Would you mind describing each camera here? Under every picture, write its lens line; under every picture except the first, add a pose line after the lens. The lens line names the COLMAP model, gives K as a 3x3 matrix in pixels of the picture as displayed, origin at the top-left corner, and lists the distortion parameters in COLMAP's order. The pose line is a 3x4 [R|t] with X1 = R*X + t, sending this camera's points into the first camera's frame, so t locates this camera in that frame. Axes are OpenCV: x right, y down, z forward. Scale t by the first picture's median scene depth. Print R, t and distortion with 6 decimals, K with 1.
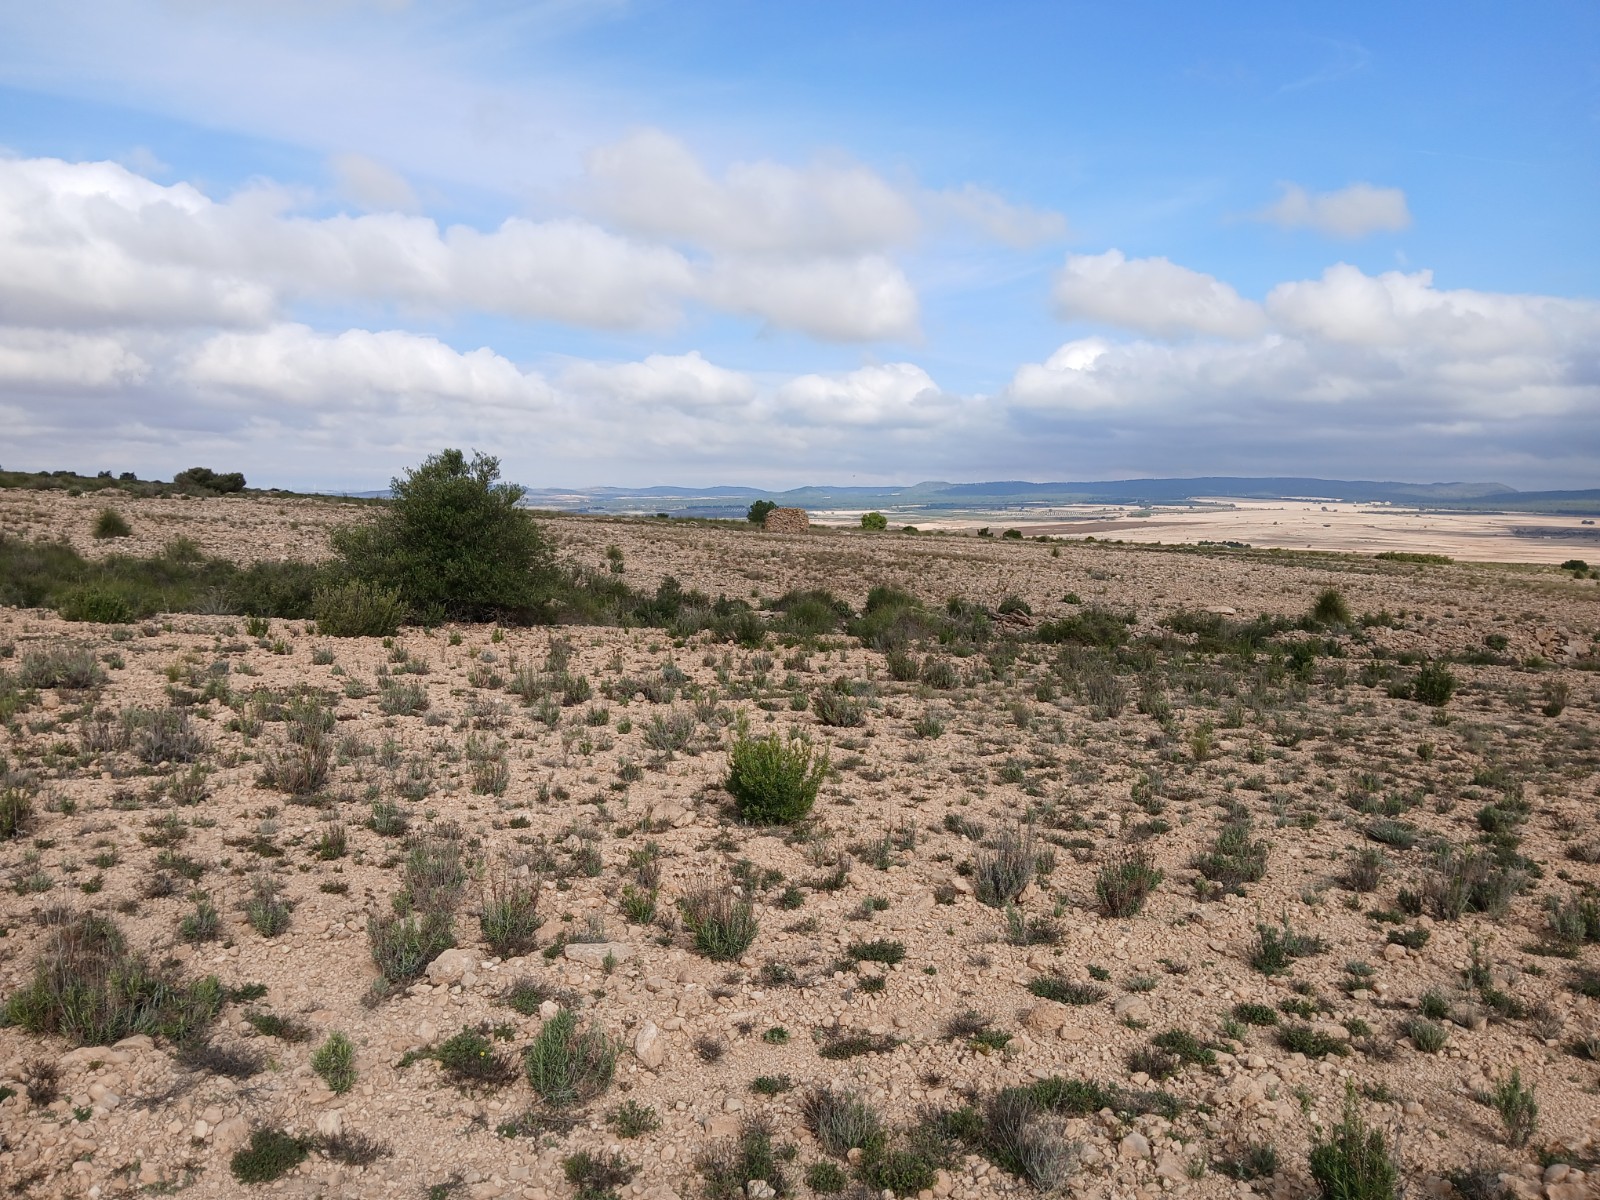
lens RADIAL K [[1245.4, 0, 796.4], [0, 1245.4, 546.8], [0, 0, 1]] dist [0.086290, -0.181444]
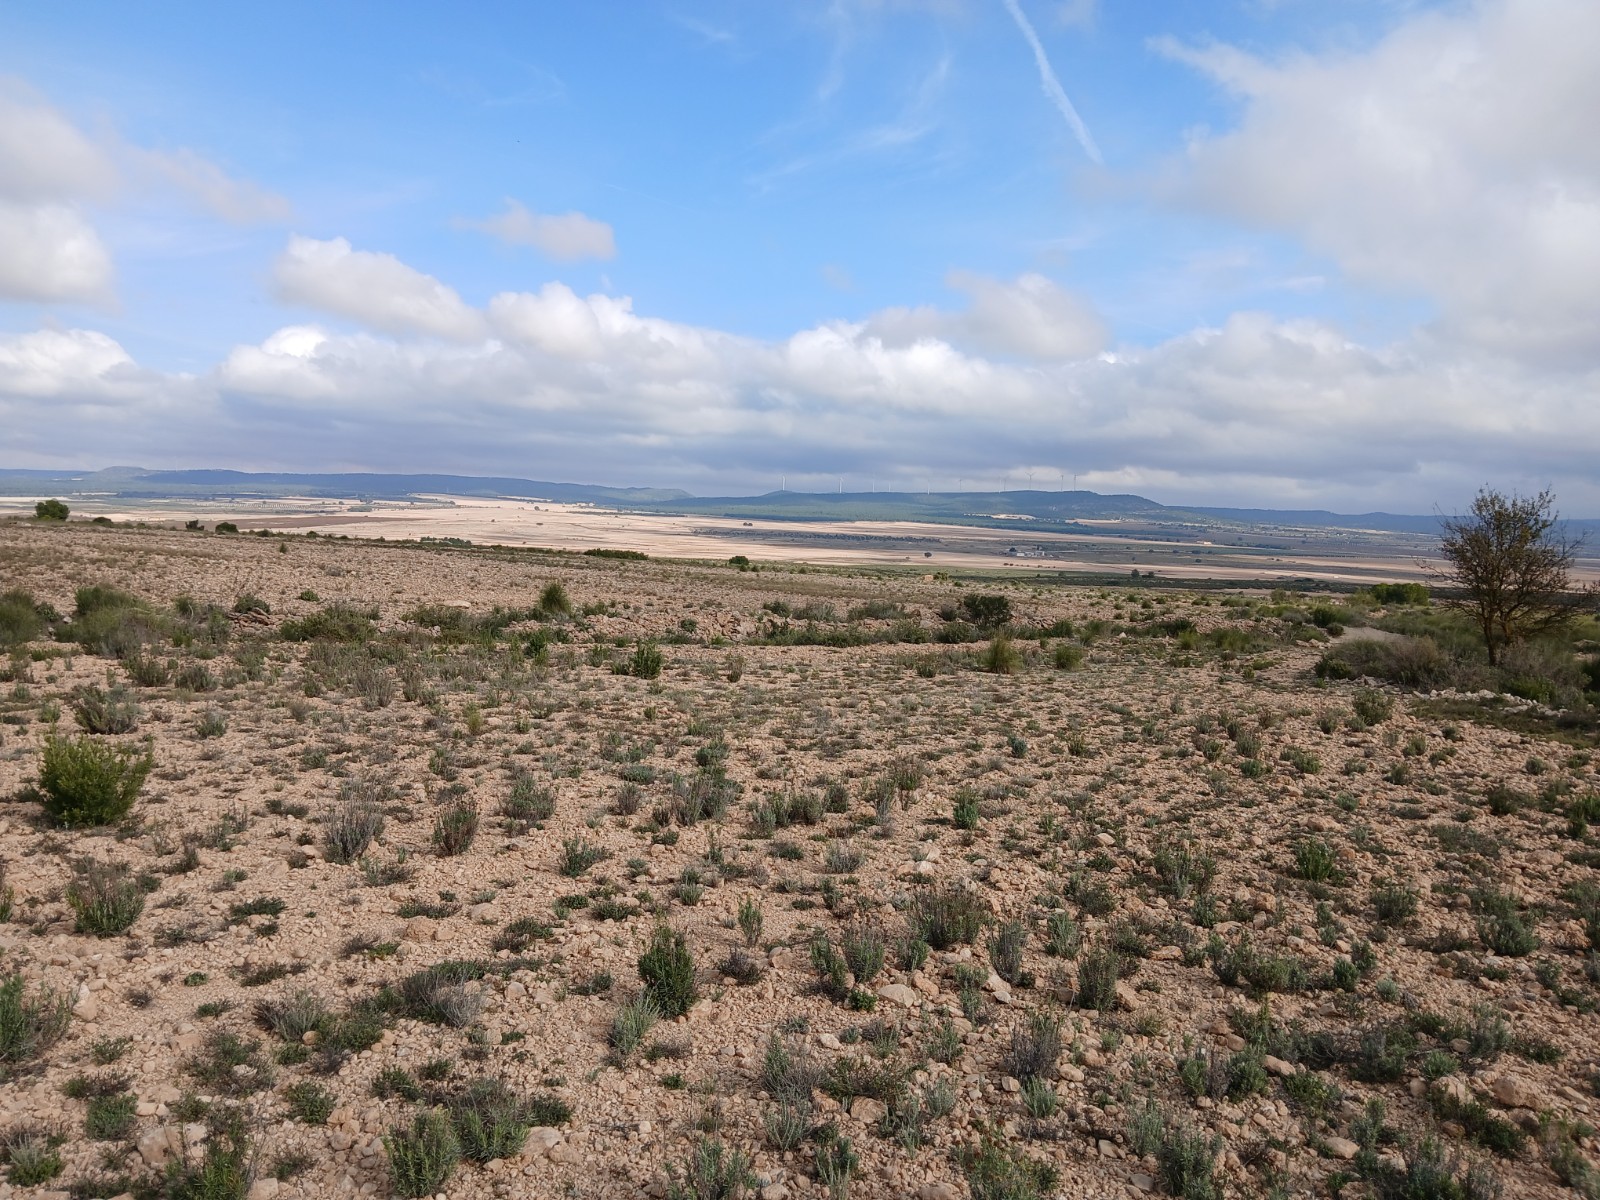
lens RADIAL K [[1297.5, 0, 800.0], [0, 1297.5, 600.0], [0, 0, 1]] dist [0.166647, -0.263944]
pose [[0.819595, -0.020188, 0.572588, -0.112832], [-0.005927, 0.999027, 0.043706, -0.005642], [-0.572913, -0.039215, 0.818677, -0.131854]]
